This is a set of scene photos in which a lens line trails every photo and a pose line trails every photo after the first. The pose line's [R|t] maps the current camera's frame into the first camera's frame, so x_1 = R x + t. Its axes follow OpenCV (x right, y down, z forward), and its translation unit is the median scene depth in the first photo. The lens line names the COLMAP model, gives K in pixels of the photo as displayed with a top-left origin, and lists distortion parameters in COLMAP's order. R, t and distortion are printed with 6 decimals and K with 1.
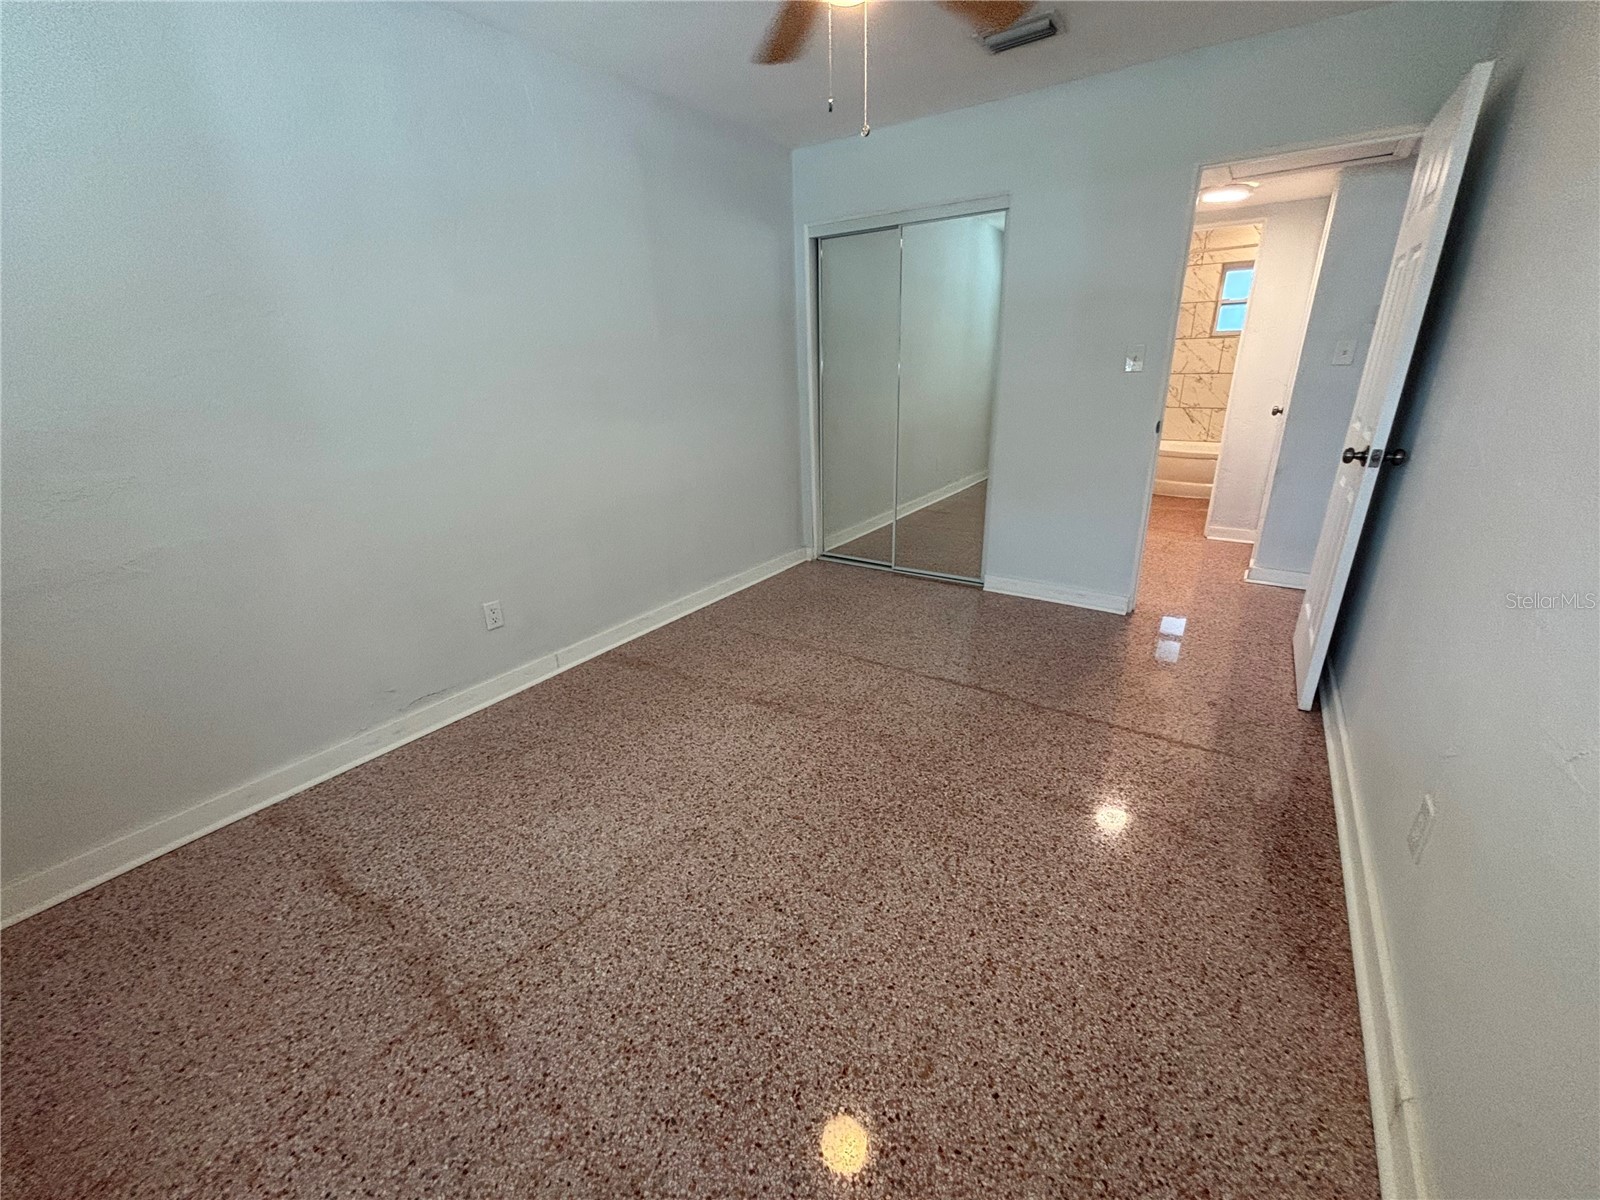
lens RADIAL K [[649.2, 0, 802.9], [0, 649.2, 600.7], [0, 0, 1]] dist [-0.004272, -0.000118]
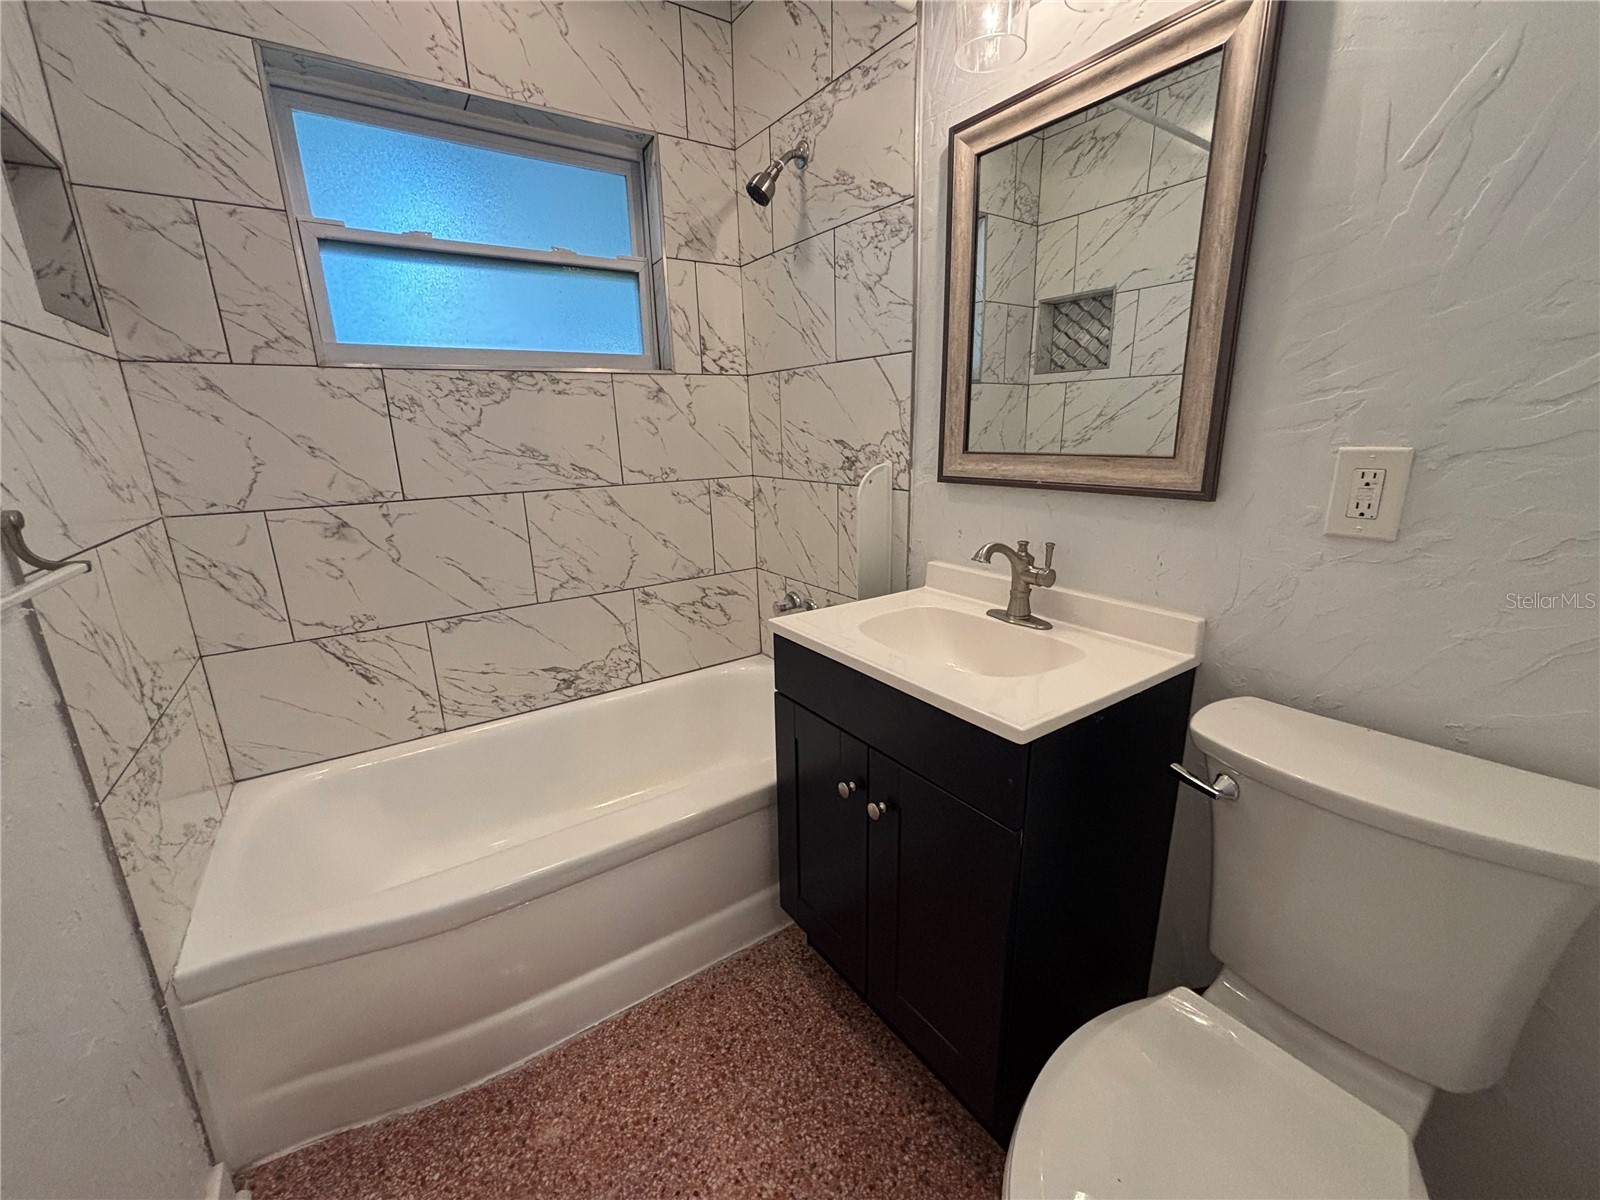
lens RADIAL K [[649.2, 0, 802.3], [0, 649.2, 596.9], [0, 0, 1]] dist [-0.004272, -0.000118]
pose [[0.366402, -0.214494, 0.905396, 0.449126], [0.323710, 0.941665, 0.092085, -0.283181], [-0.872331, 0.259346, 0.414461, 0.752792]]
